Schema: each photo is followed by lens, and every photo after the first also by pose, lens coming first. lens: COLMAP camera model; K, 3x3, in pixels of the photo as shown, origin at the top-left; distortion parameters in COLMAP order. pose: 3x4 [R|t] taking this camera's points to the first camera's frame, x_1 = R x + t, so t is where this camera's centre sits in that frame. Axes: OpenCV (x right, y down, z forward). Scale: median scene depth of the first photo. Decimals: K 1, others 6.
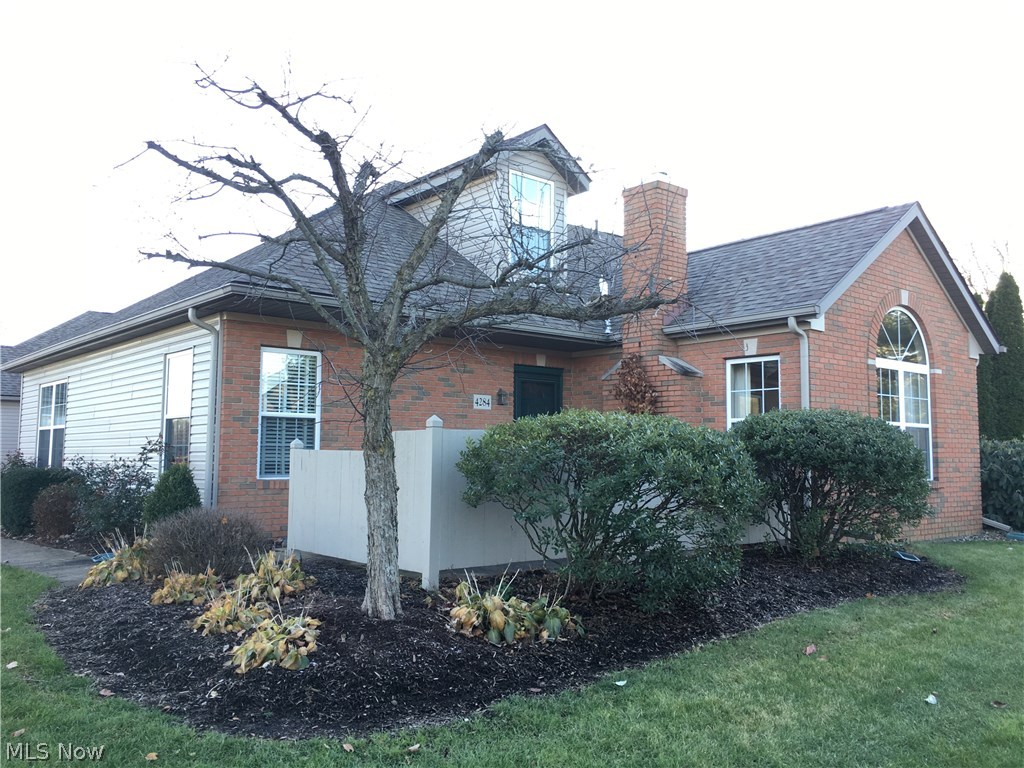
lens RADIAL K [[872.4, 0, 512.5], [0, 872.4, 384.6], [0, 0, 1]] dist [0.062473, -0.081708]
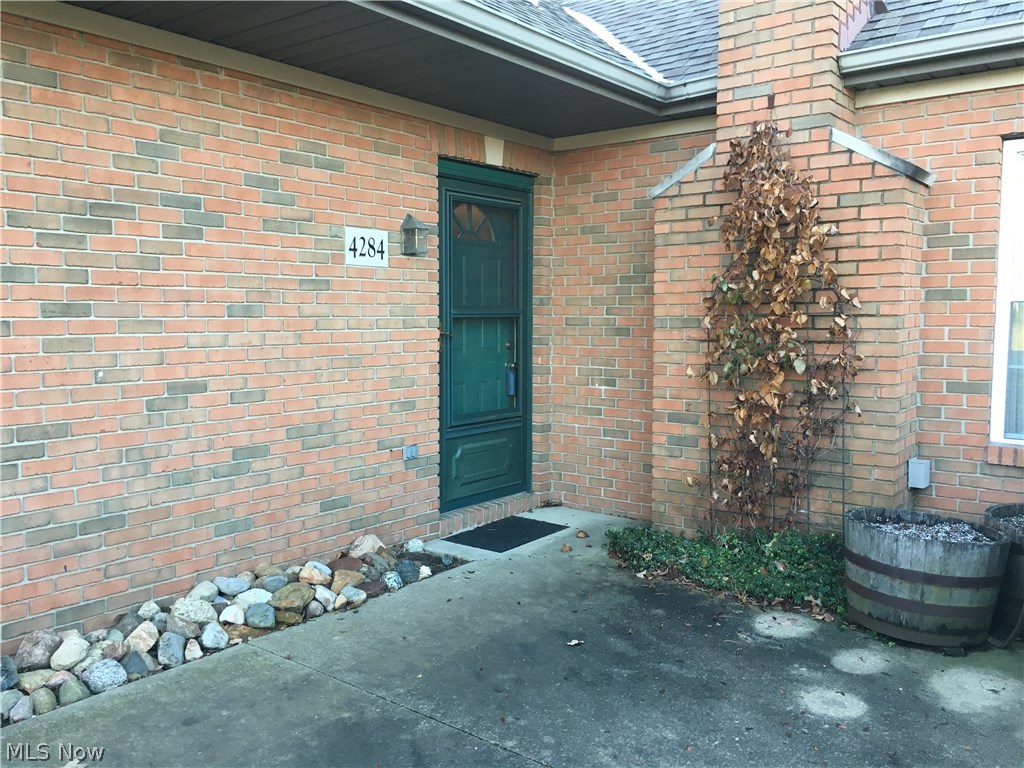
lens RADIAL K [[872.4, 0, 509.1], [0, 872.4, 384.1], [0, 0, 1]] dist [0.062473, -0.081708]
pose [[0.981496, -0.021947, 0.190222, -0.048792], [-0.009769, 0.986378, 0.164207, 0.015664], [-0.191235, -0.163027, 0.967911, 0.605720]]
